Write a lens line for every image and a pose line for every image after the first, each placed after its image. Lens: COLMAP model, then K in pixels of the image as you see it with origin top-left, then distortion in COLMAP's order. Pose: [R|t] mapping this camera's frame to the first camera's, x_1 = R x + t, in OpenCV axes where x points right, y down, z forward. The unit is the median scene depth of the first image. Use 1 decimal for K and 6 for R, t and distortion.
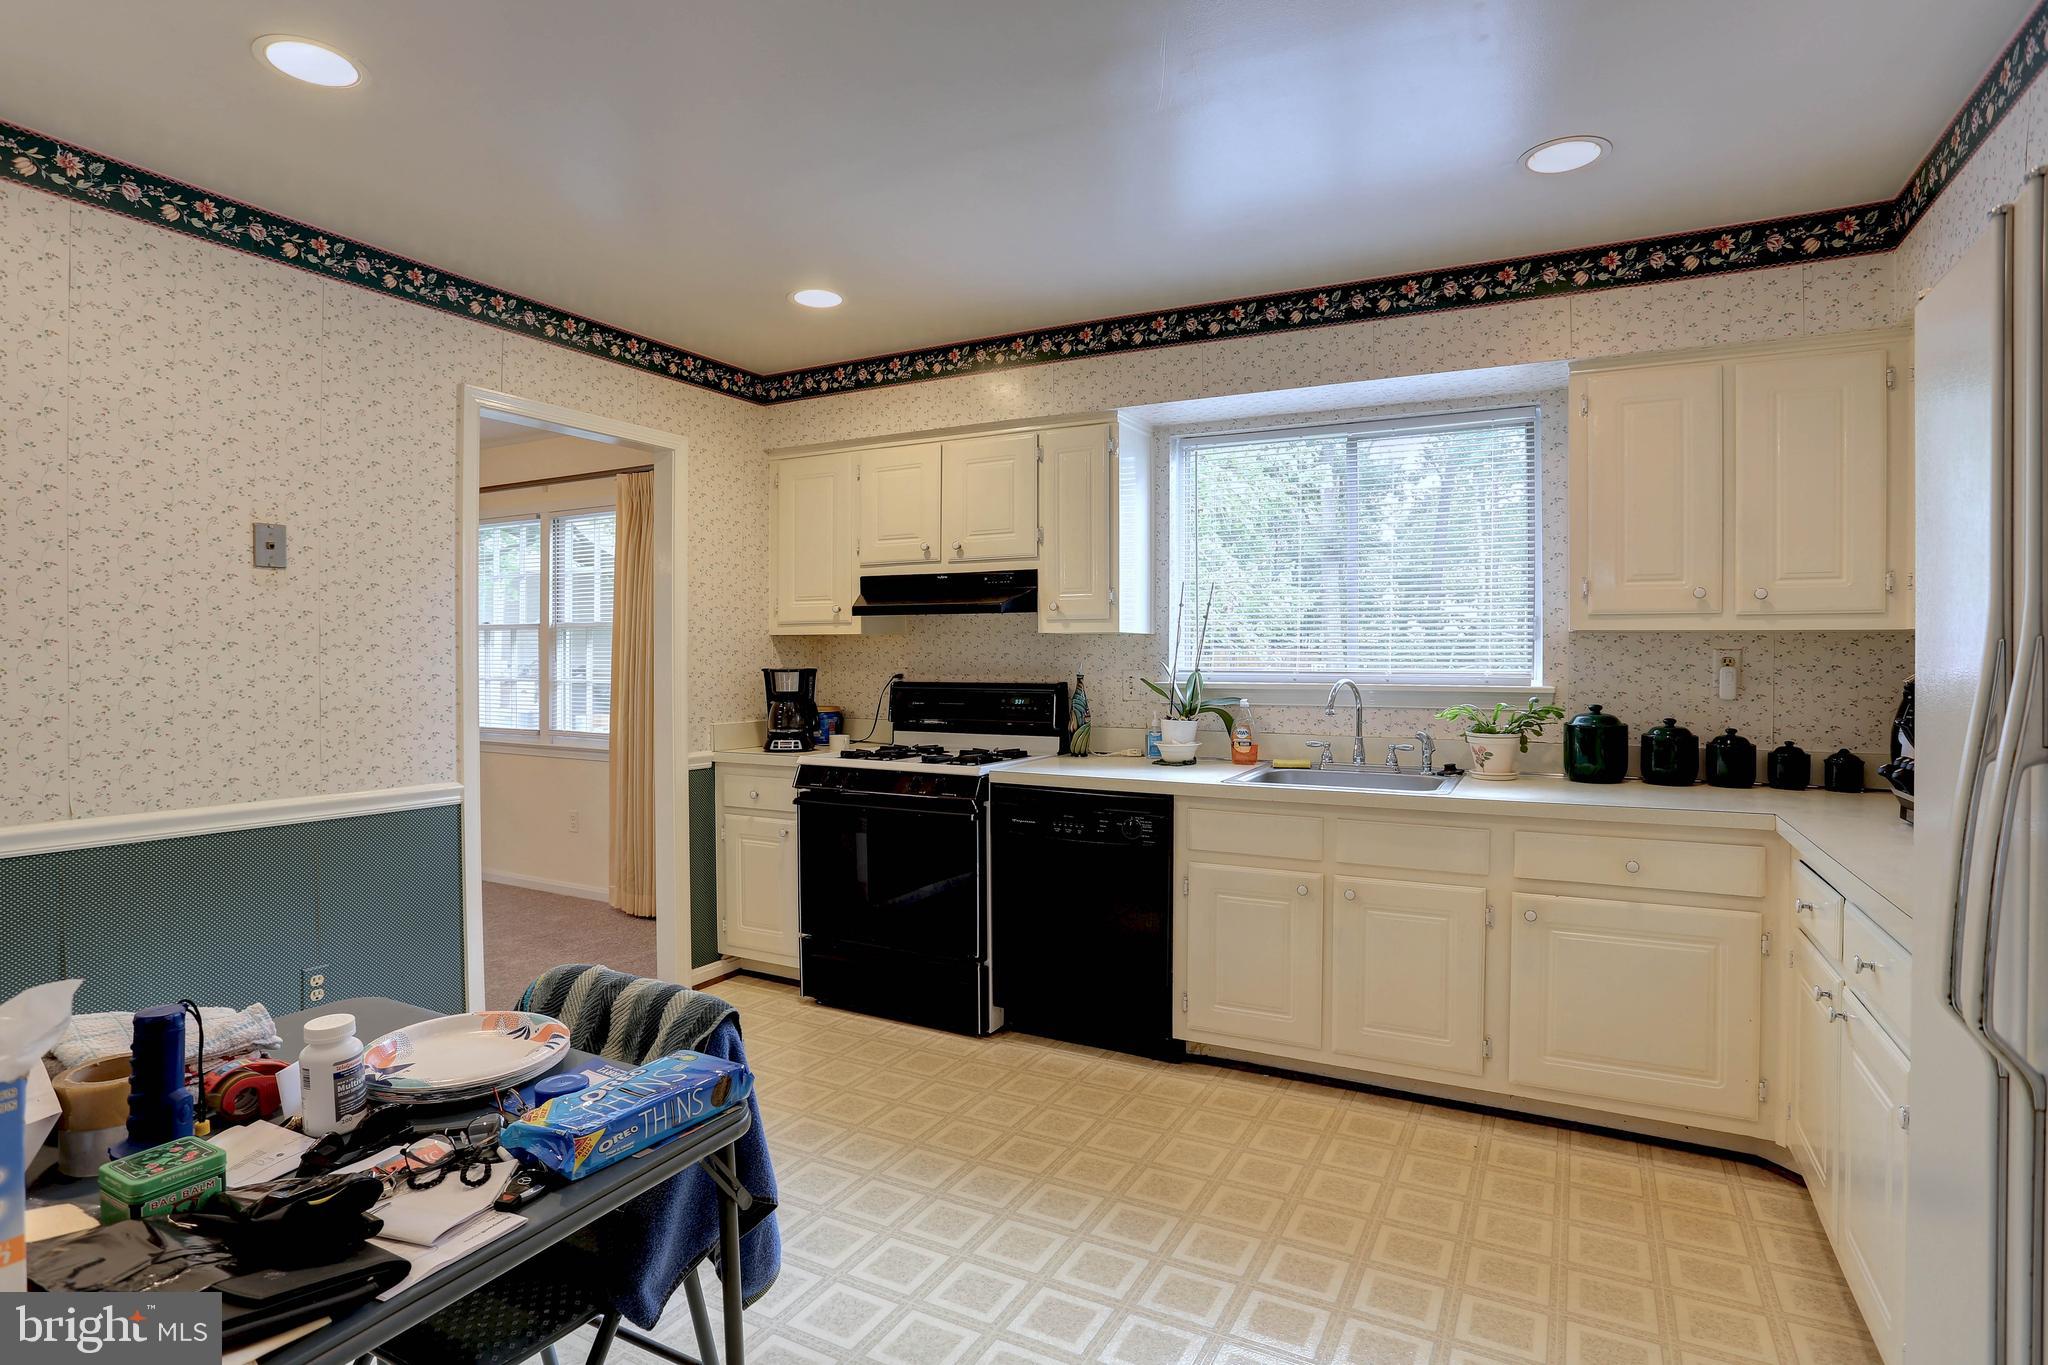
lens RADIAL K [[1013.2, 0, 1019.3], [0, 1013.2, 655.2], [0, 0, 1]] dist [-0.084868, 0.041498]
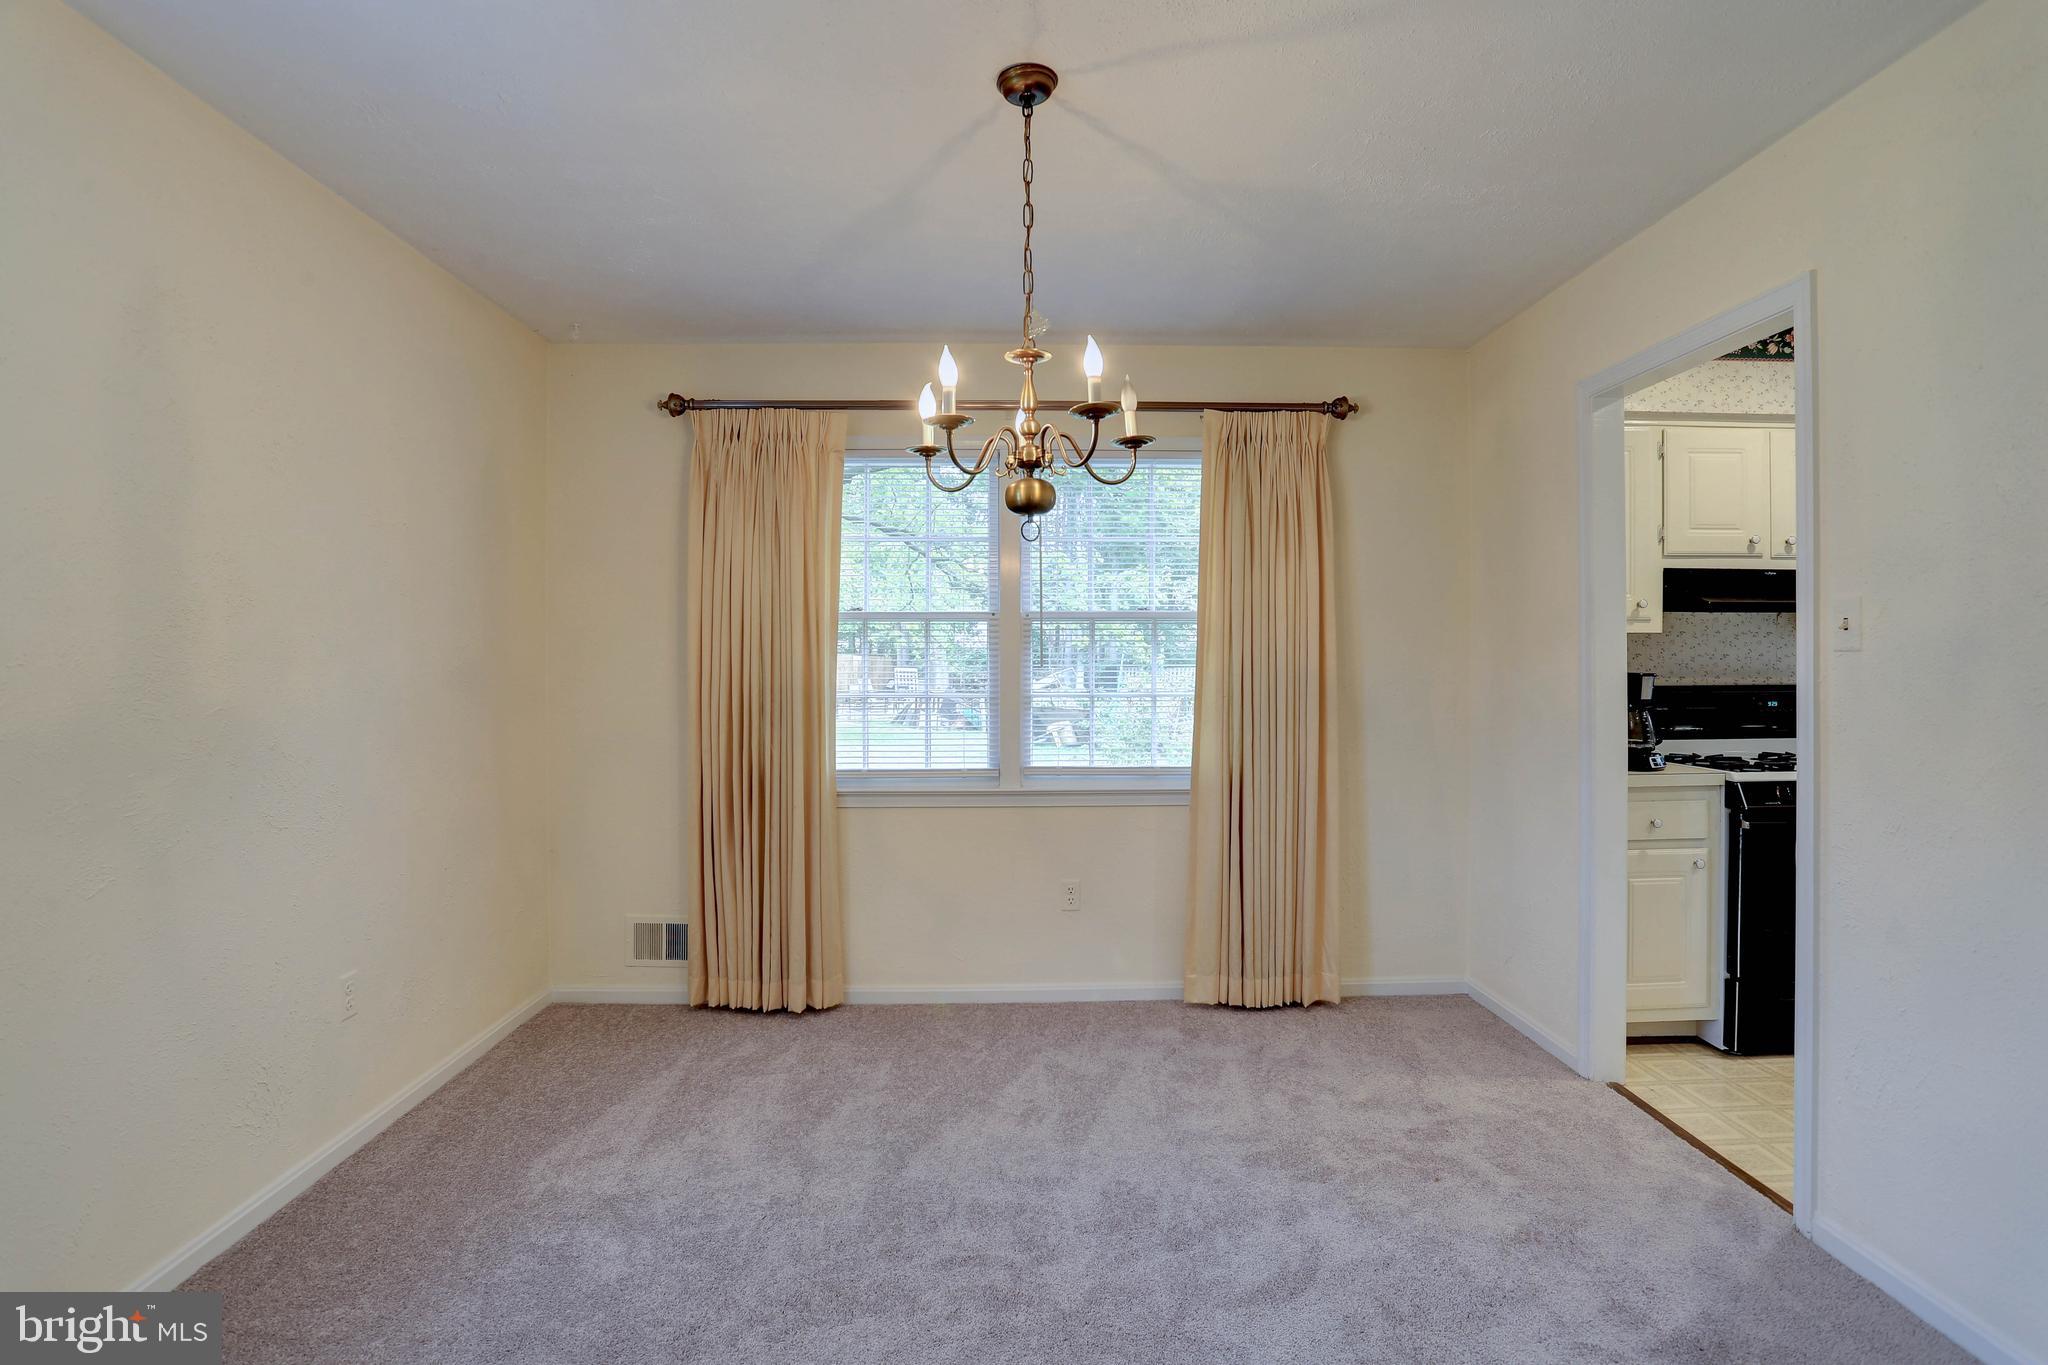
lens RADIAL K [[1013.2, 0, 1019.3], [0, 1013.2, 655.2], [0, 0, 1]] dist [-0.084868, 0.041498]
pose [[0.872367, -0.000294, 0.488851, -1.055717], [0.002584, 0.999989, -0.004010, 0.000904], [-0.488844, 0.004762, 0.872358, 0.515639]]
